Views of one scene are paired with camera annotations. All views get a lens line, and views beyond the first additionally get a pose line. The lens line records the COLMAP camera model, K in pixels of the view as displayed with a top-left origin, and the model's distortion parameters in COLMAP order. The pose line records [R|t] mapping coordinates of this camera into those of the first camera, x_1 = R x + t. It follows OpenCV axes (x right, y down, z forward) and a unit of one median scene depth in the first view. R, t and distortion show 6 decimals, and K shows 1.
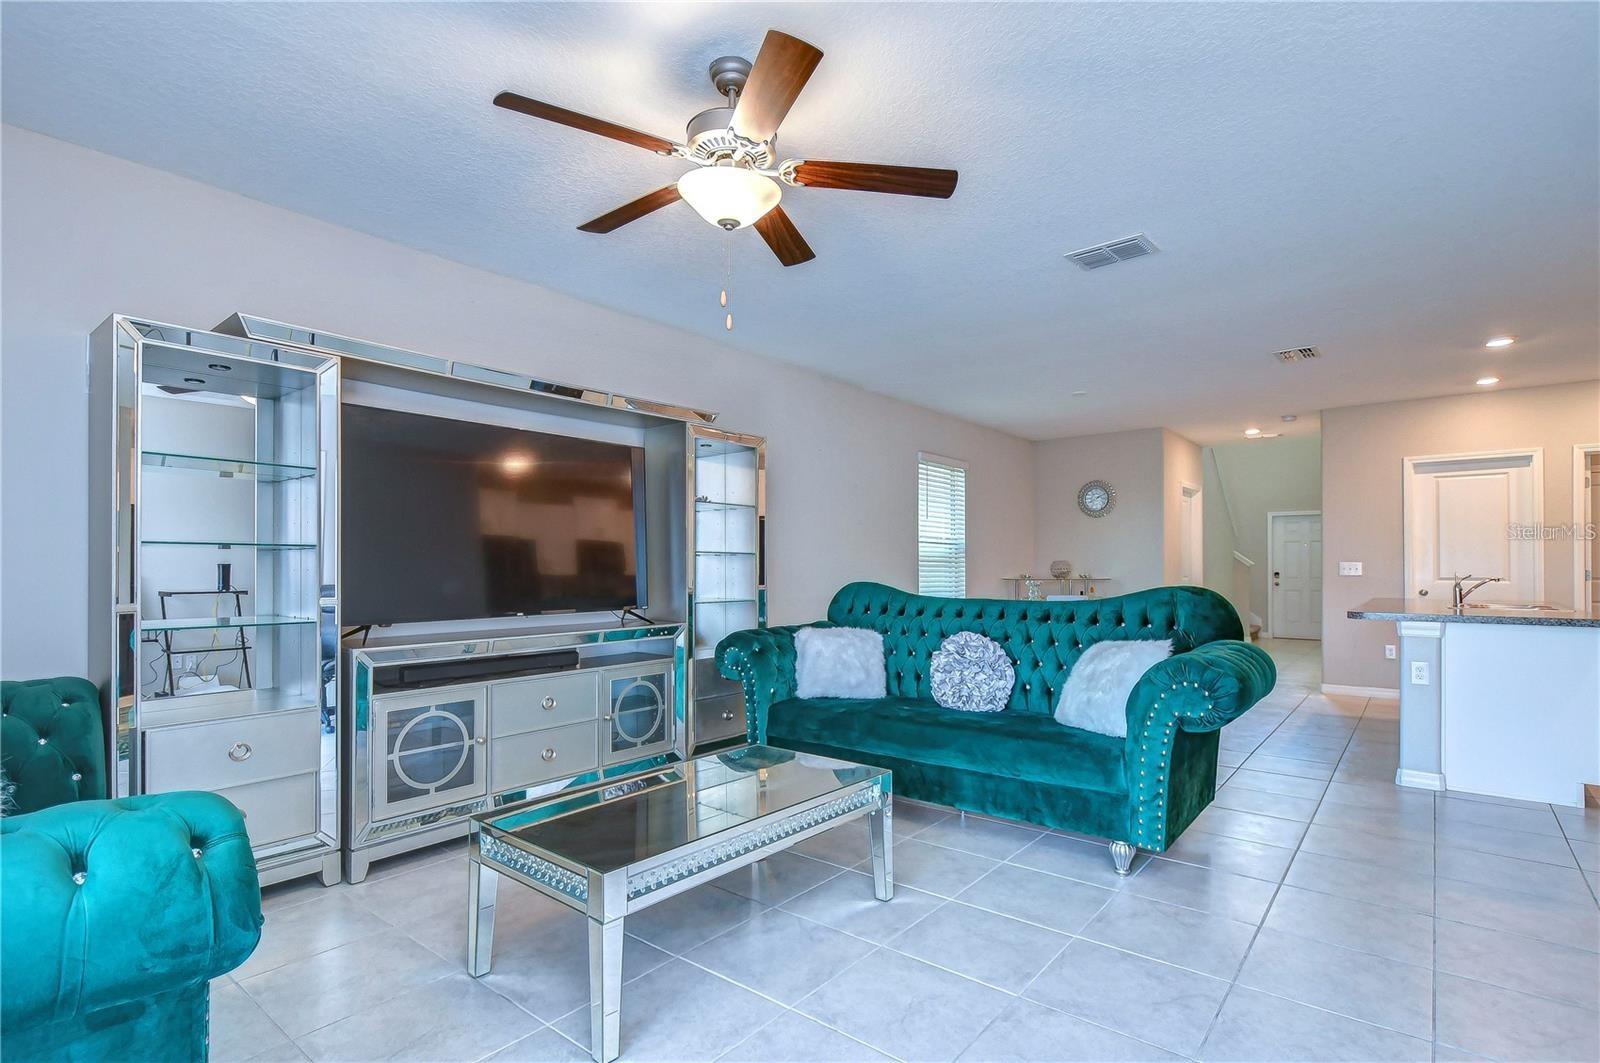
lens RADIAL K [[756.0, 0, 830.0], [0, 756.0, 564.2], [0, 0, 1]] dist [-0.001423, -0.000639]
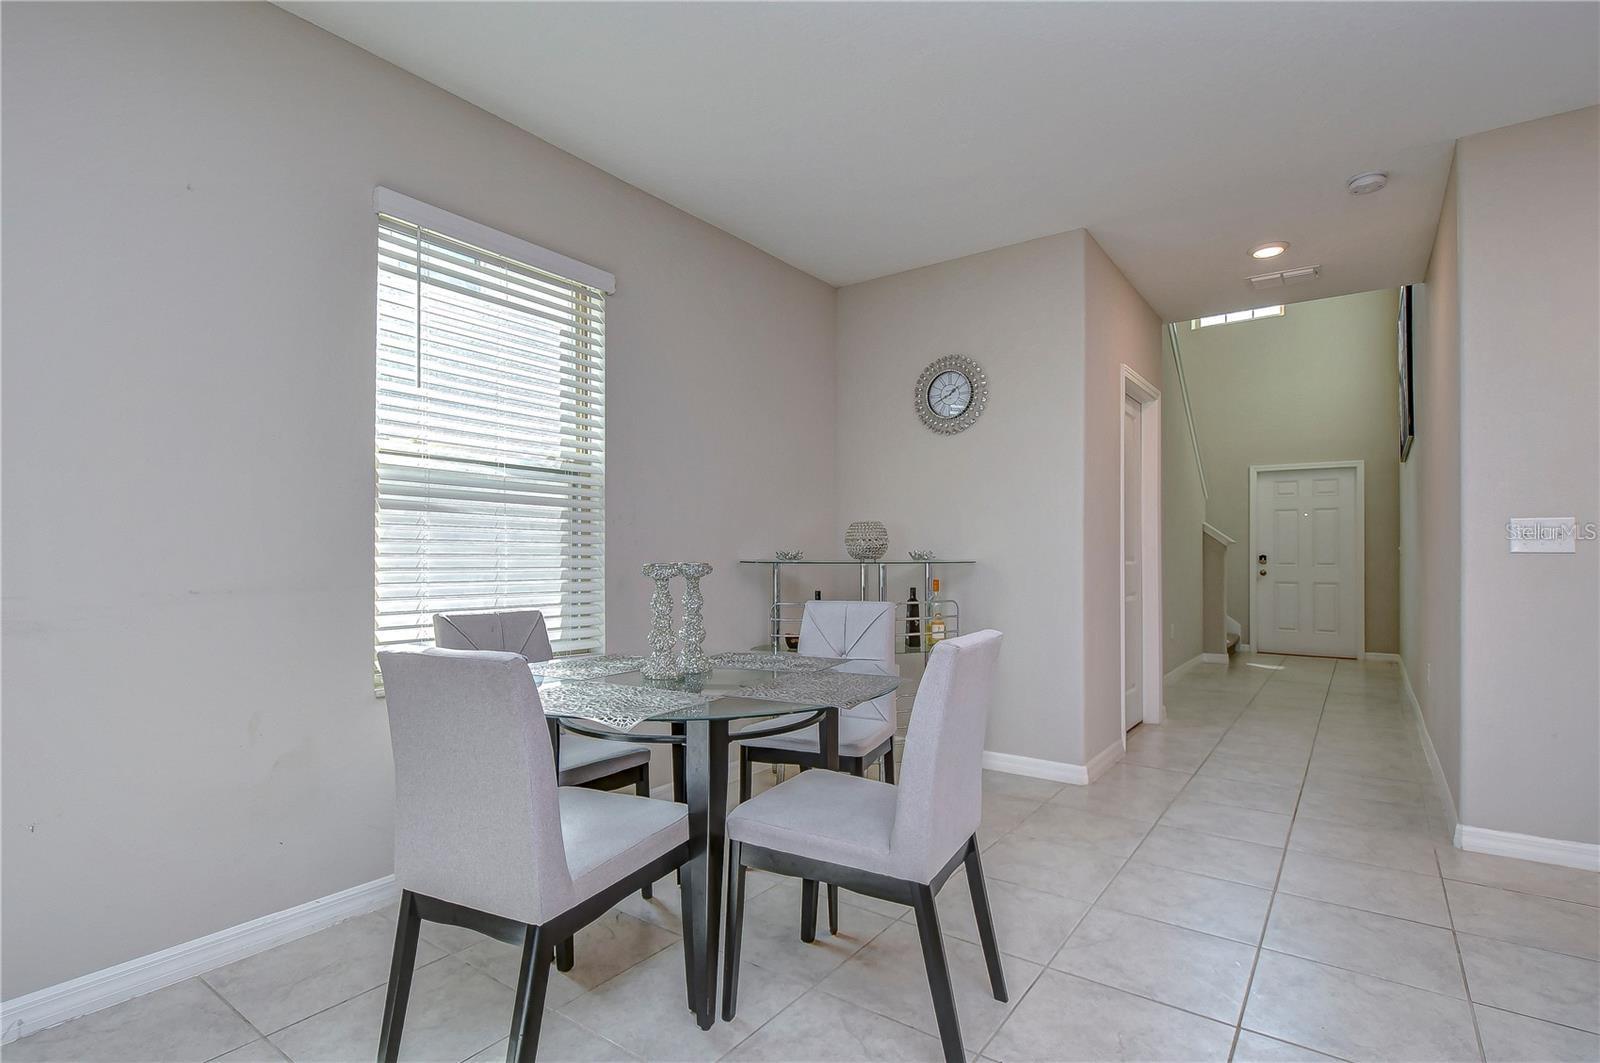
lens RADIAL K [[770.6, 0, 804.9], [0, 770.6, 553.9], [0, 0, 1]] dist [0.000033, -0.000559]
pose [[0.999234, 0.004156, 0.038920, 0.556574], [-0.004302, 0.999984, 0.003657, 0.030369], [-0.038904, -0.003821, 0.999236, 1.175815]]
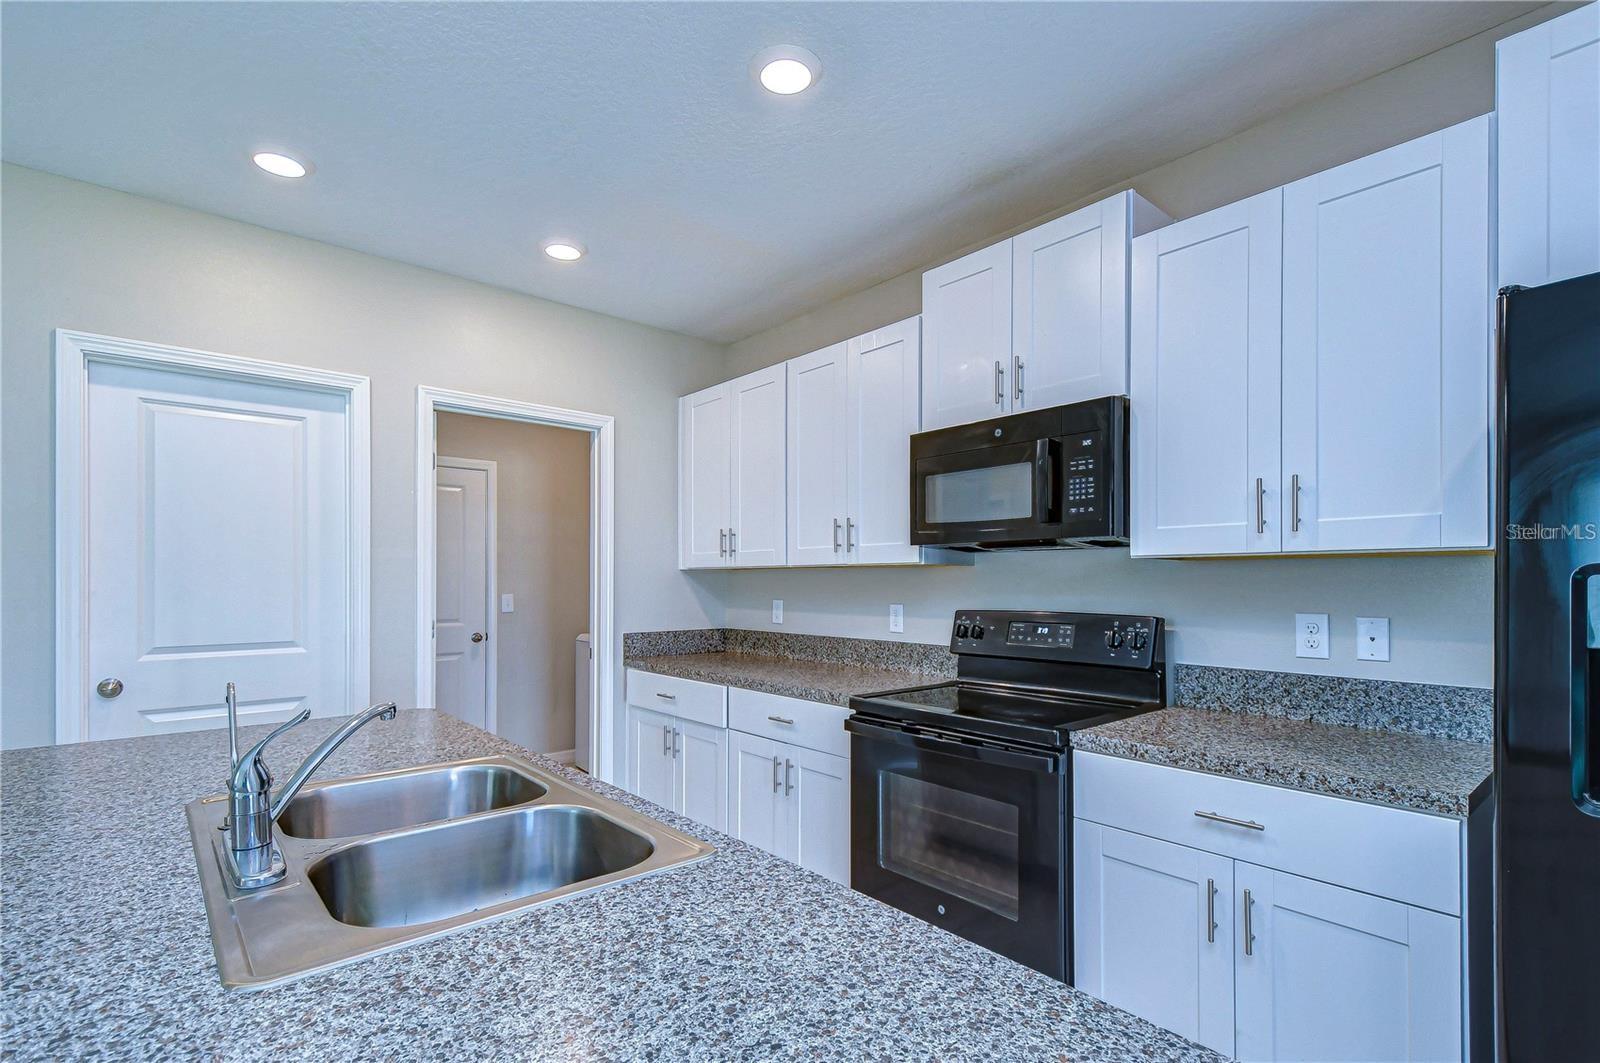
lens RADIAL K [[752.8, 0, 794.4], [0, 752.8, 580.8], [0, 0, 1]] dist [0.029077, -0.014247]
pose [[0.186476, 0.004563, 0.982449, 0.841197], [-0.003273, 0.999987, -0.004023, -0.031555], [-0.982454, -0.002465, 0.186488, 1.050608]]
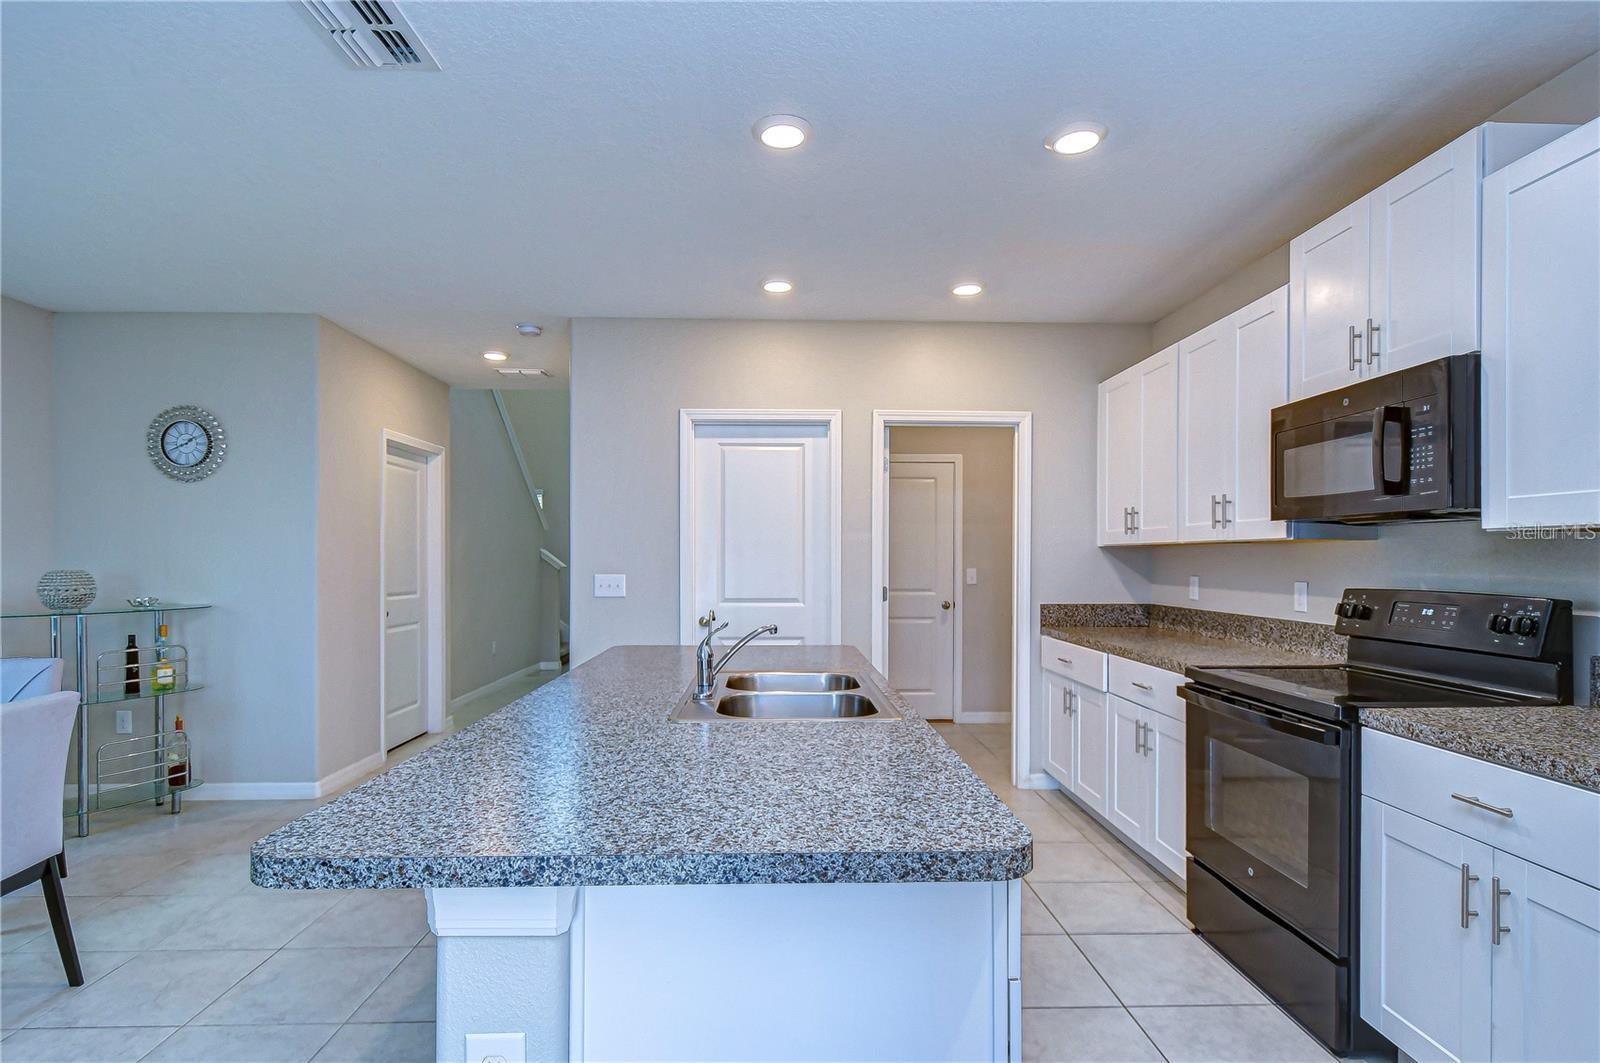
lens RADIAL K [[787.6, 0, 791.8], [0, 787.6, 562.7], [0, 0, 1]] dist [0.000622, -0.001087]
pose [[0.763963, 0.000142, 0.645260, 0.743325], [-0.004800, 0.999974, 0.005463, -0.031143], [-0.645242, -0.007271, 0.763944, 0.797867]]
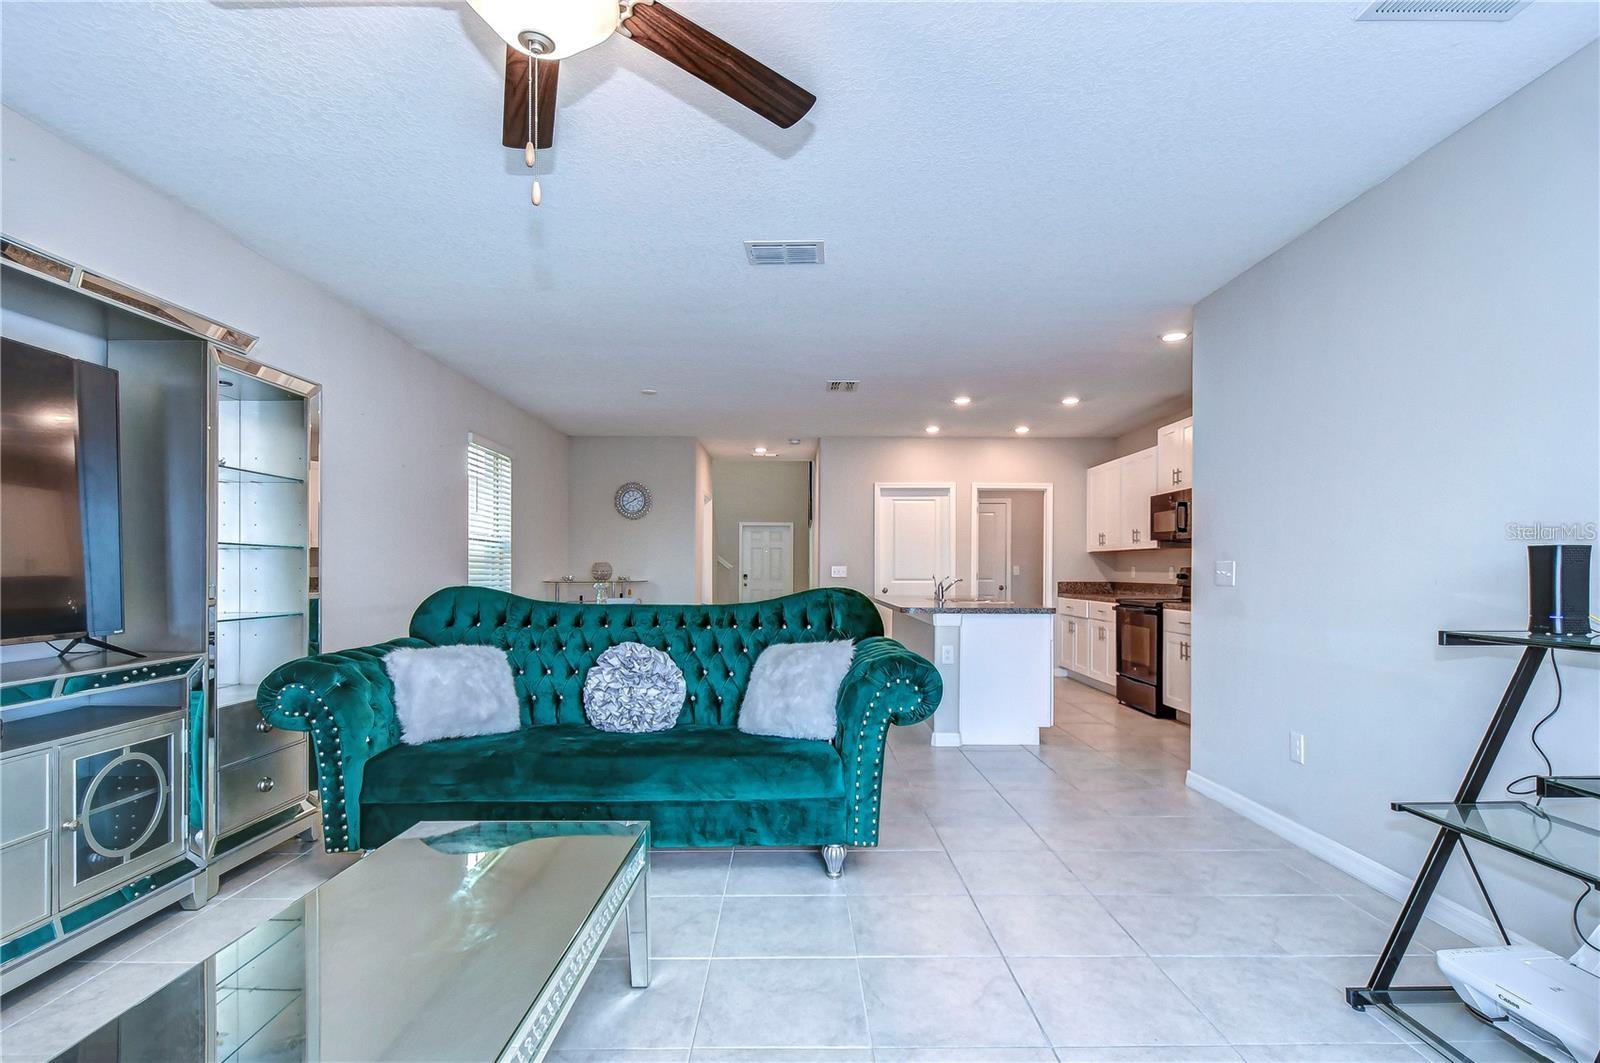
lens RADIAL K [[748.2, 0, 795.4], [0, 748.2, 570.2], [0, 0, 1]] dist [-0.000568, -0.000506]
pose [[0.783025, 0.003942, 0.621978, -0.206279], [-0.007240, 0.999970, 0.002777, 0.002187], [-0.621949, -0.006677, 0.783030, 0.200610]]
